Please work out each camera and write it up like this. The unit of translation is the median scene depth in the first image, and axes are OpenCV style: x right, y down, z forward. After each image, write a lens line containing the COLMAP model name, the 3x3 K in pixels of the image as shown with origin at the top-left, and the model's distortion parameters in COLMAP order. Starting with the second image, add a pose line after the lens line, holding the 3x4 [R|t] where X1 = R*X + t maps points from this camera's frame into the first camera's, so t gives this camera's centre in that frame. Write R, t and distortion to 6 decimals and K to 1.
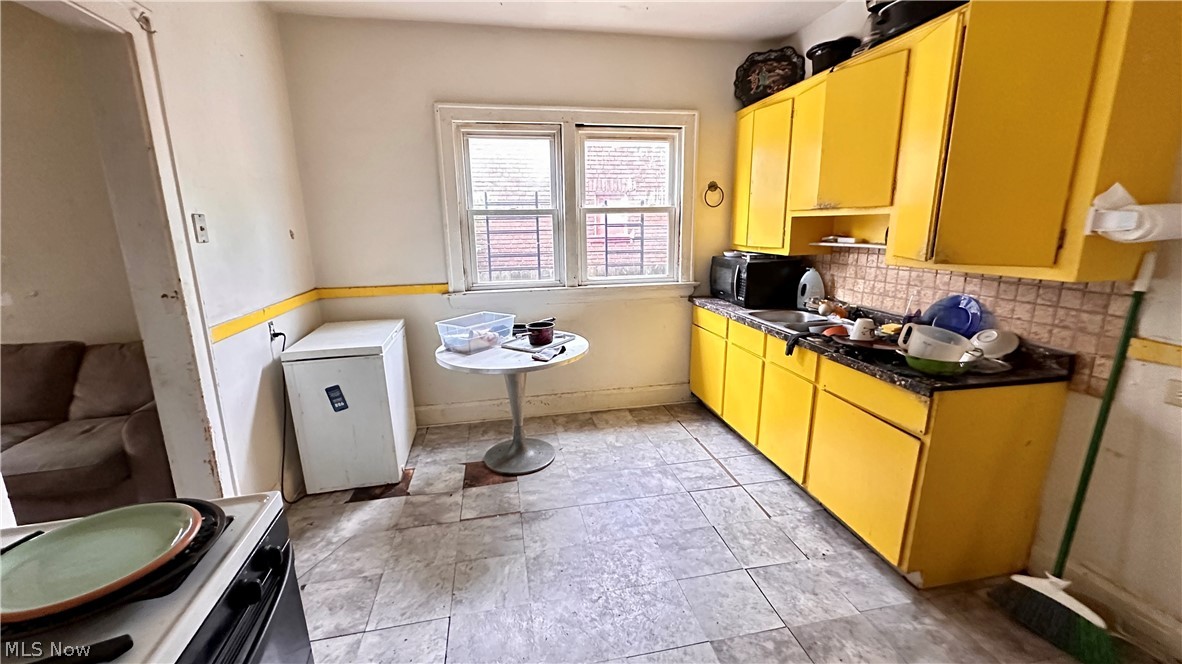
lens RADIAL K [[464.0, 0, 587.6], [0, 464.0, 328.5], [0, 0, 1]] dist [0.001193, 0.000241]
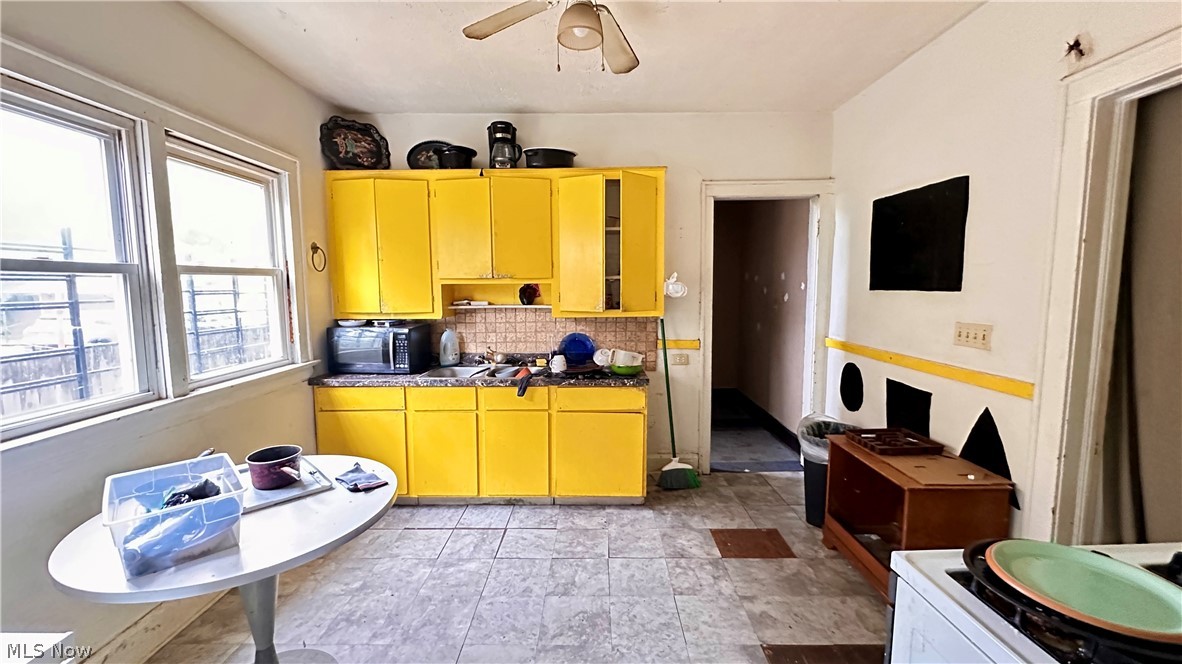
lens RADIAL K [[464.0, 0, 590.7], [0, 464.0, 330.4], [0, 0, 1]] dist [0.001193, 0.000241]
pose [[0.218357, -0.082714, 0.972357, -0.580986], [0.217070, 0.975555, 0.034240, -0.094614], [-0.951420, 0.203593, 0.230974, 0.433253]]
